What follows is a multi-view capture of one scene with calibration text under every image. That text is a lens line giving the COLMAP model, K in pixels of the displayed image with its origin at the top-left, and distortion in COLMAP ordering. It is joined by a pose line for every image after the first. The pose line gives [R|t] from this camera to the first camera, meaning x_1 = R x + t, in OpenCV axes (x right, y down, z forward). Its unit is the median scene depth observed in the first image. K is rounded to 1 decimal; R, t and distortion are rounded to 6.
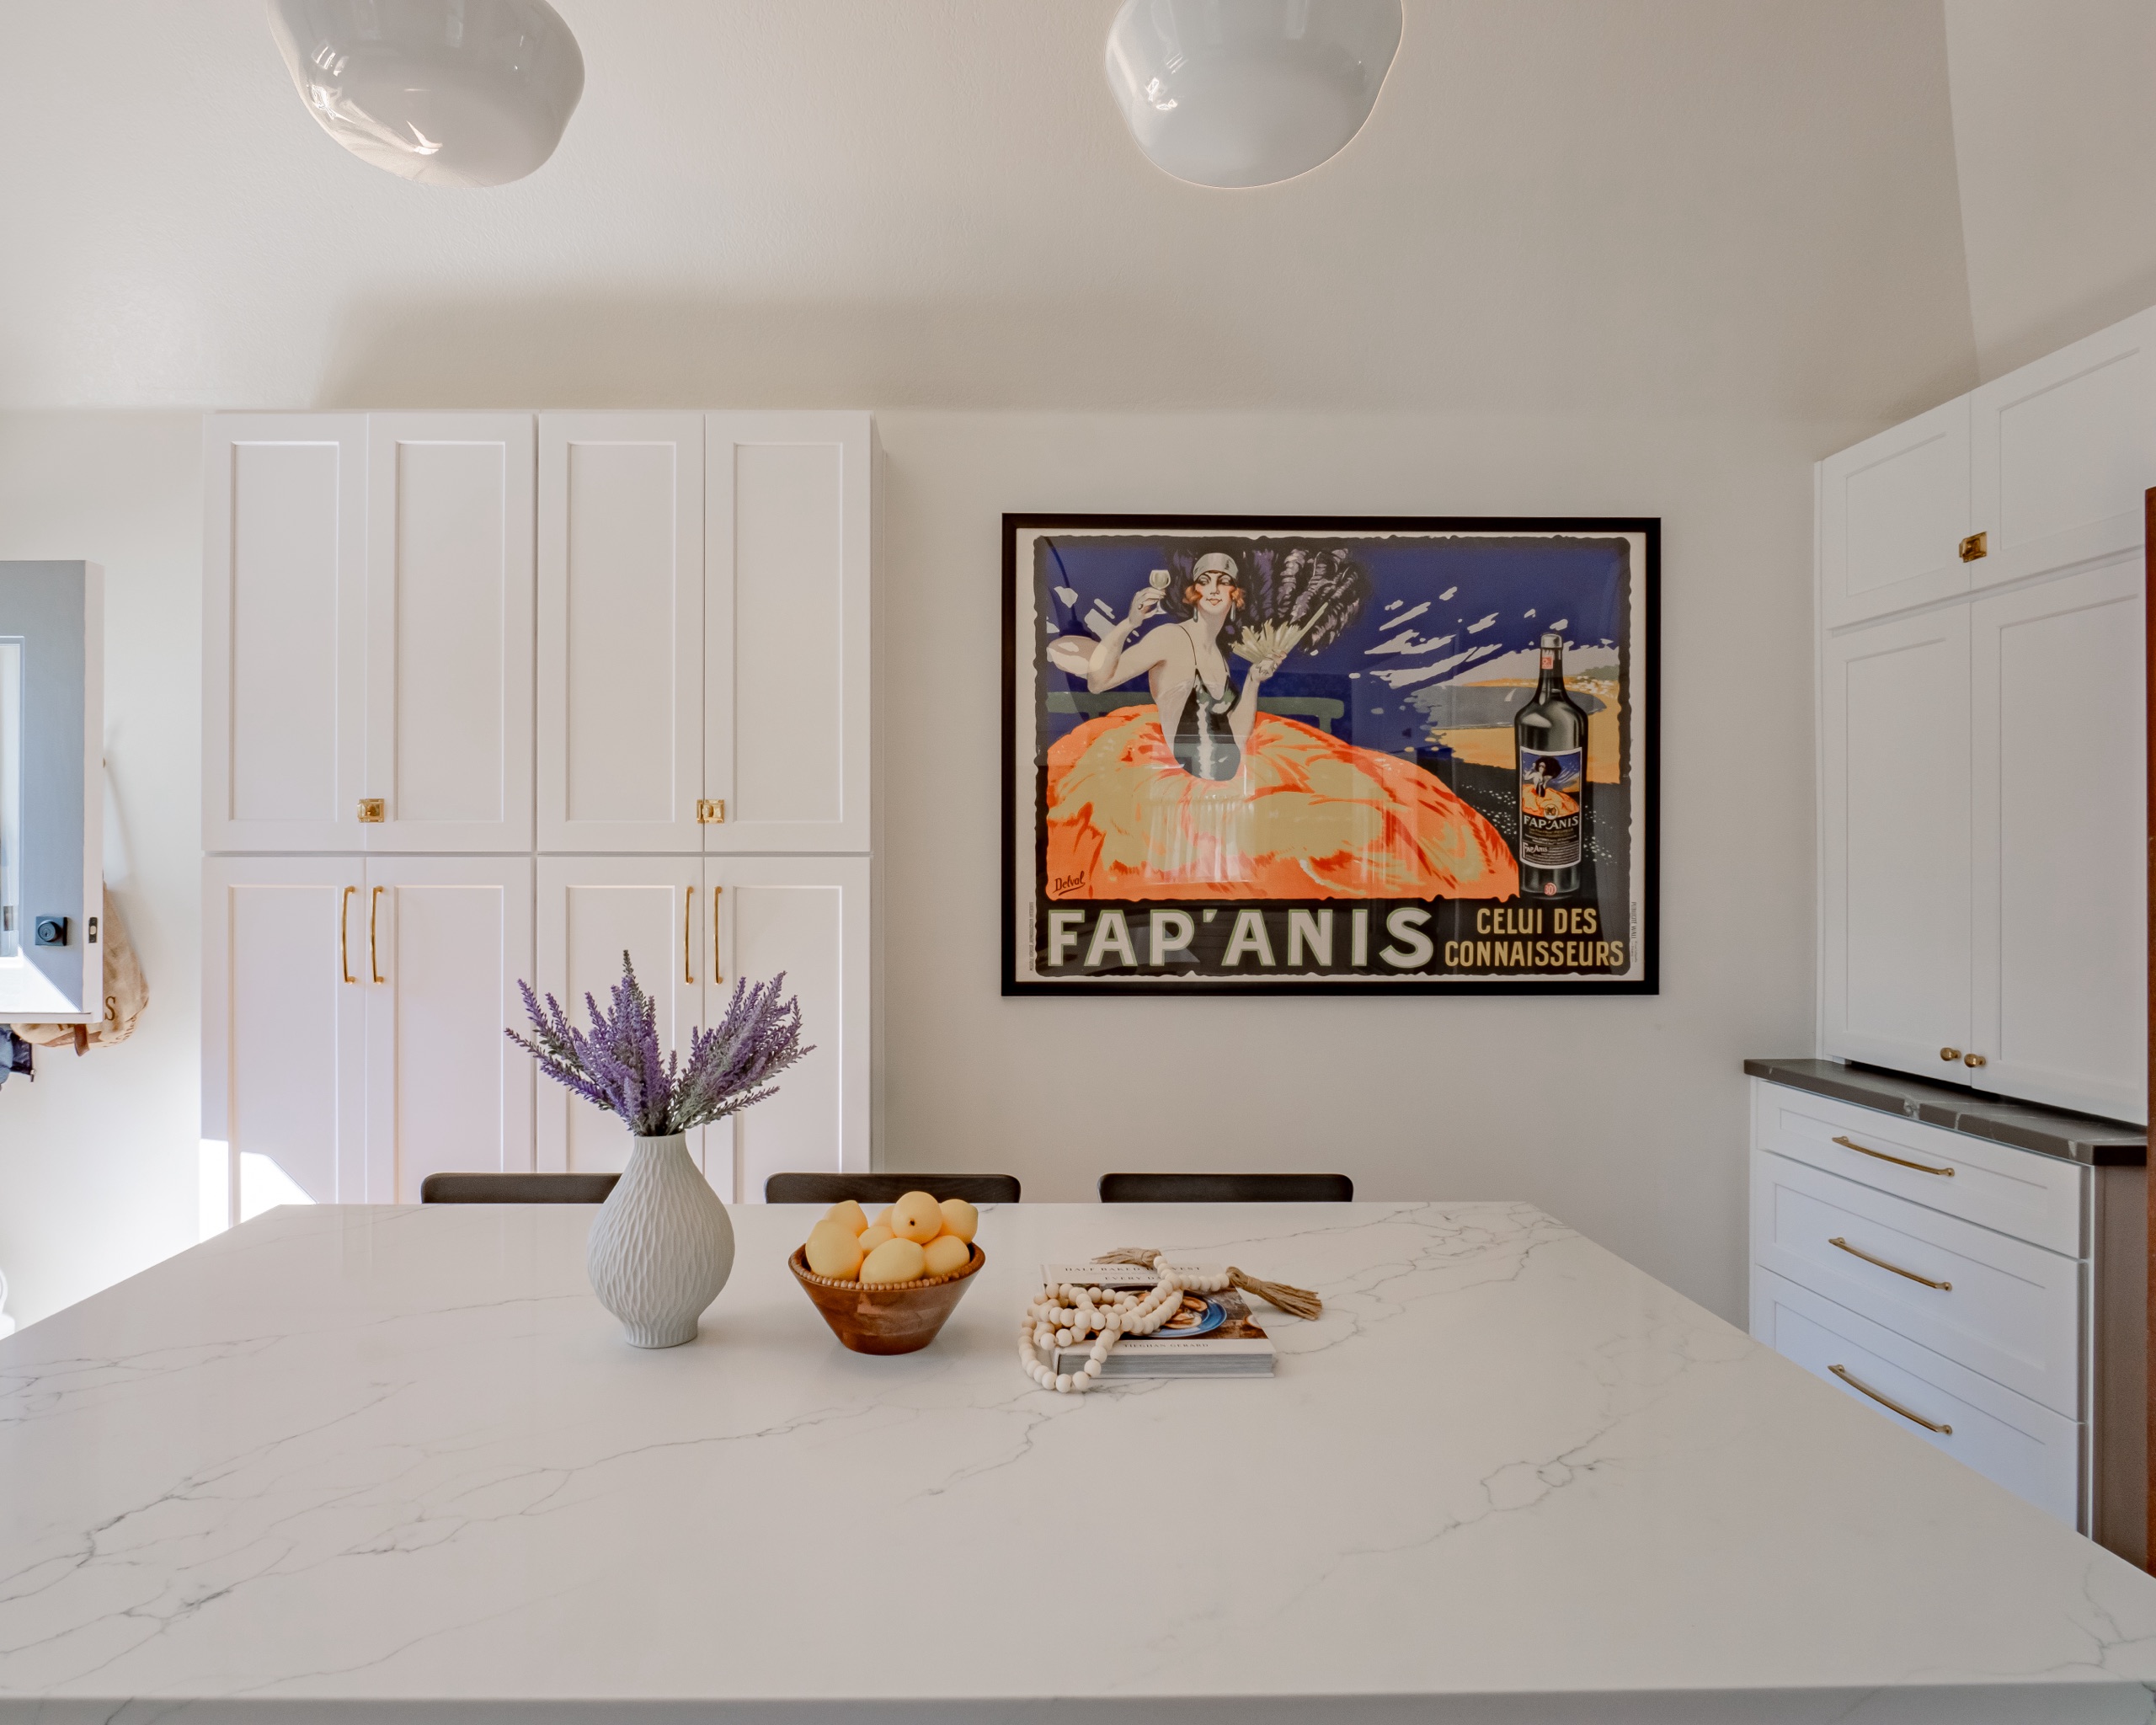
lens RADIAL K [[1236.3, 0, 1061.4], [0, 1236.3, 859.5], [0, 0, 1]] dist [-0.018115, 0.005014]
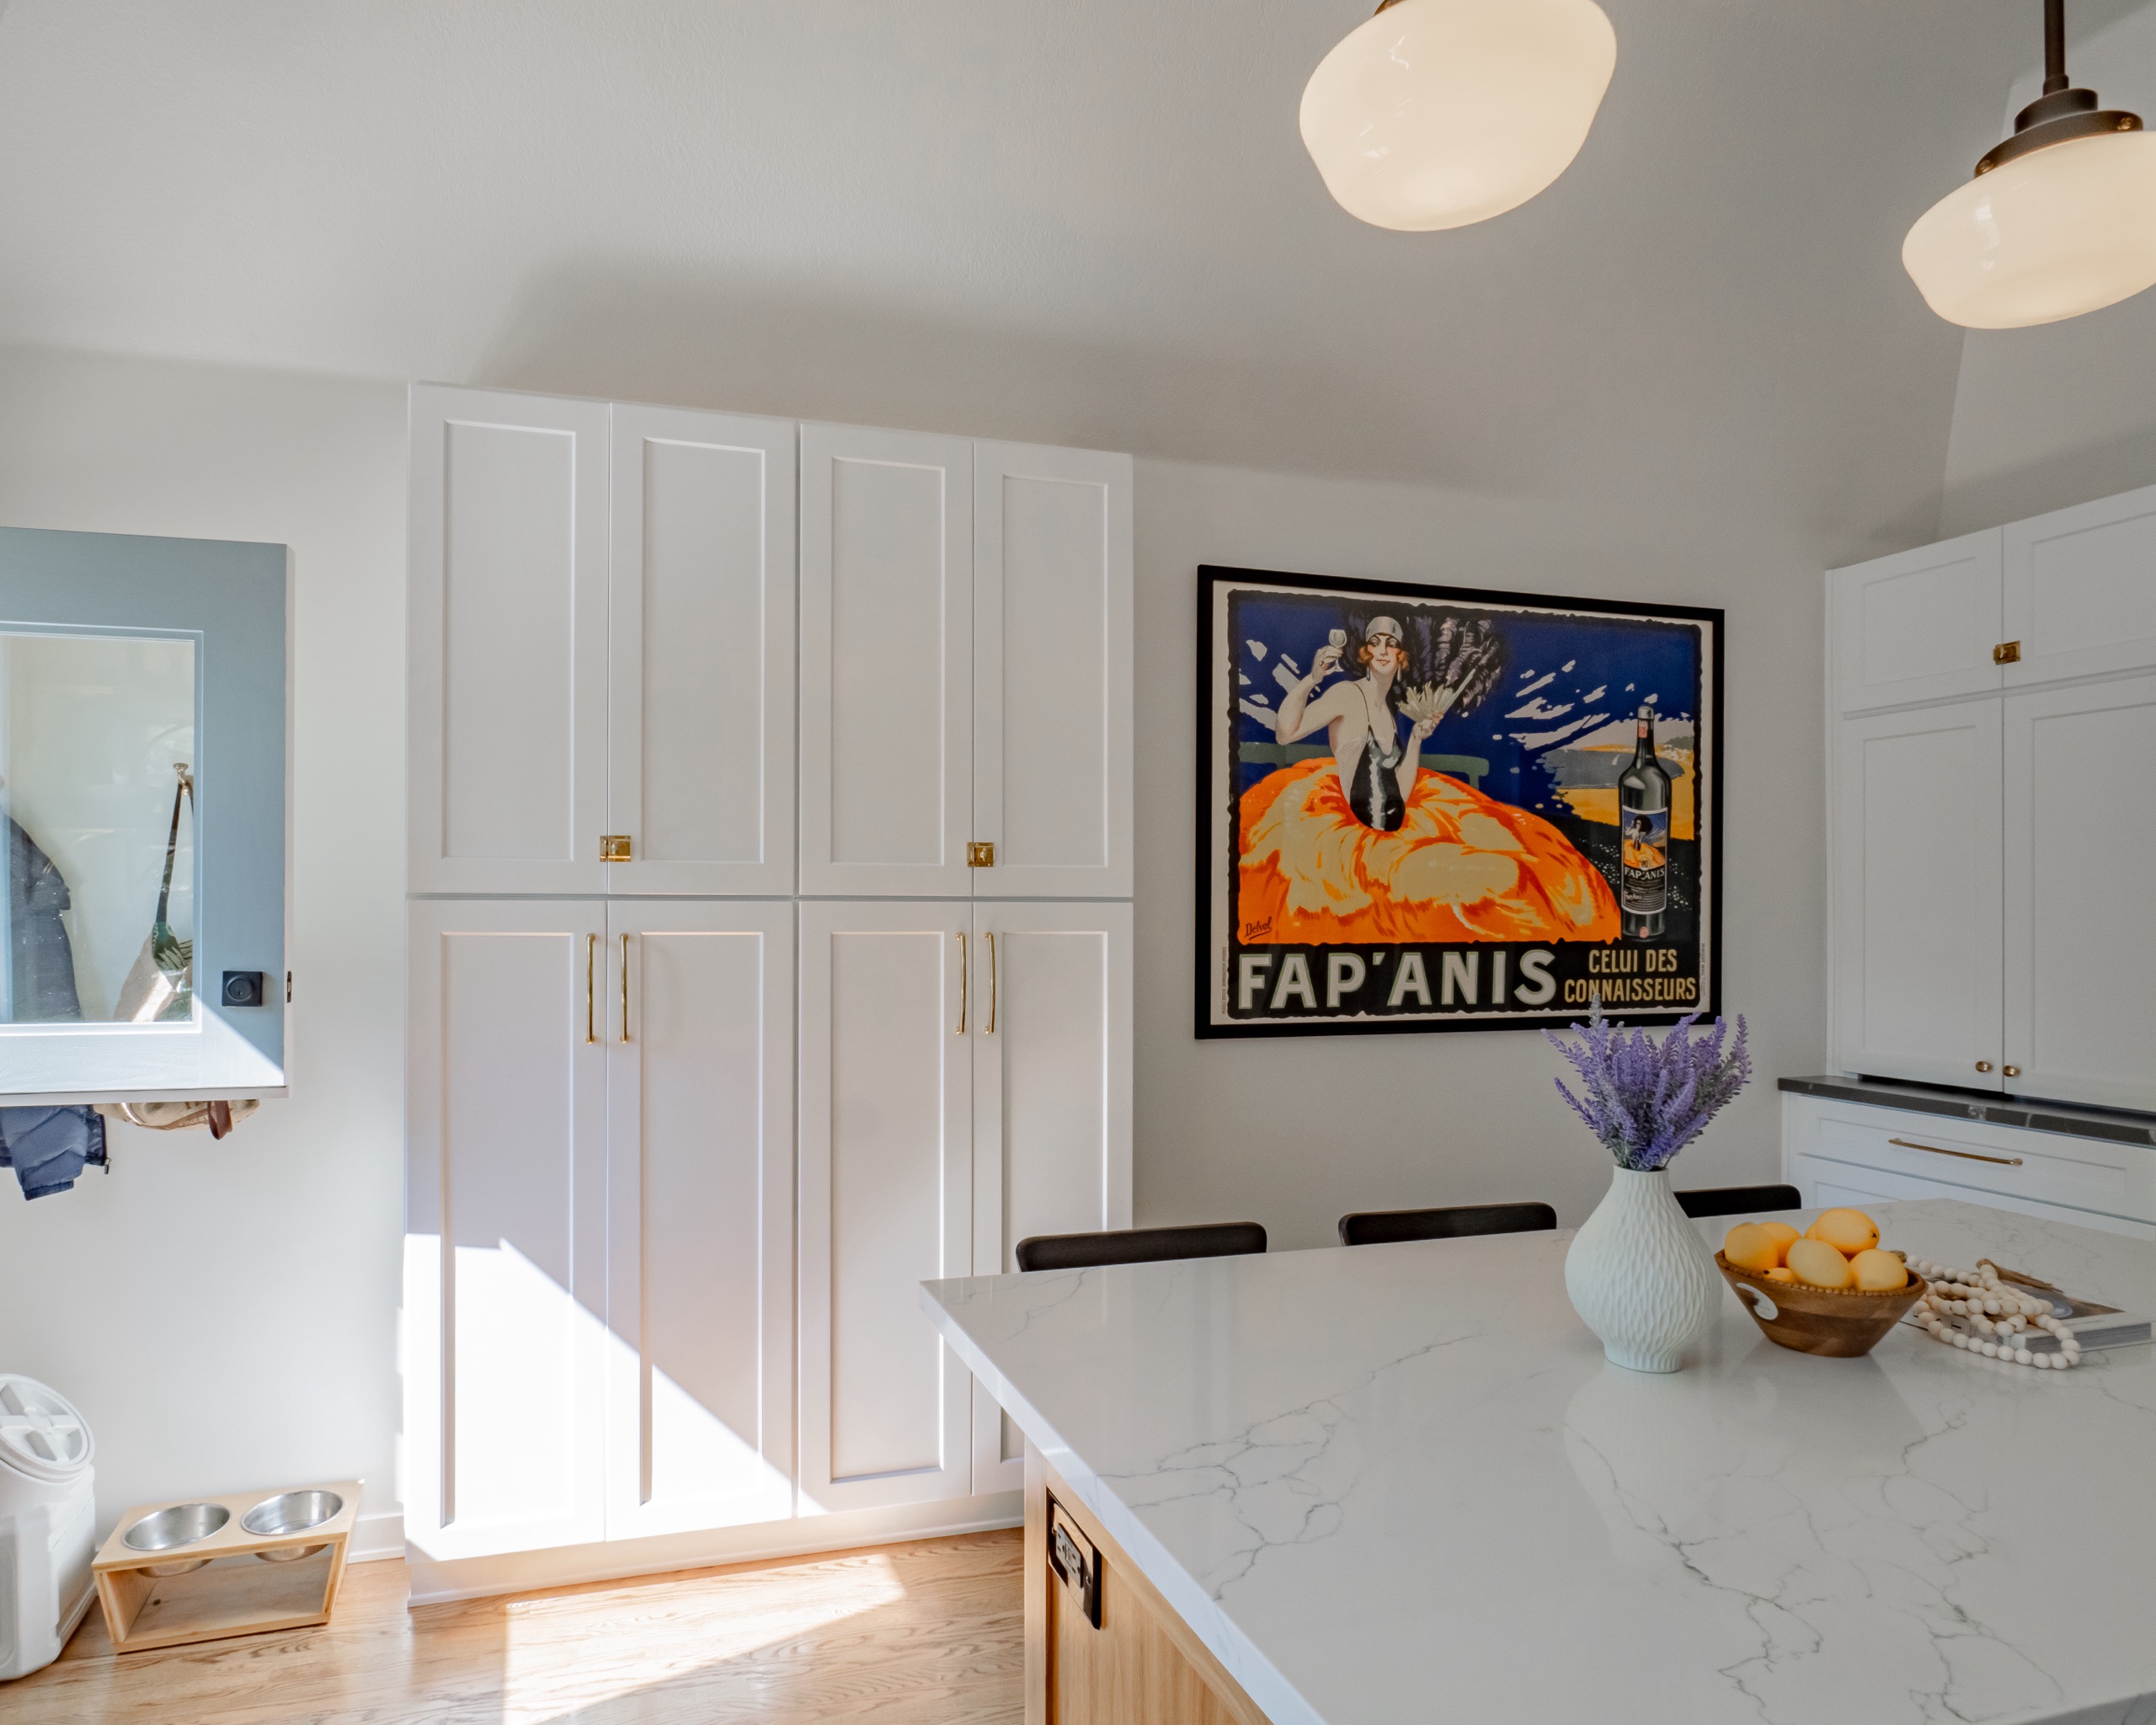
lens RADIAL K [[1236.3, 0, 986.3], [0, 1236.3, 903.5], [0, 0, 1]] dist [-0.018115, 0.005014]
pose [[0.968272, 0.002491, 0.249888, -0.470471], [-0.002382, 0.999997, -0.000739, -0.000215], [-0.249889, 0.000120, 0.968274, 0.059597]]
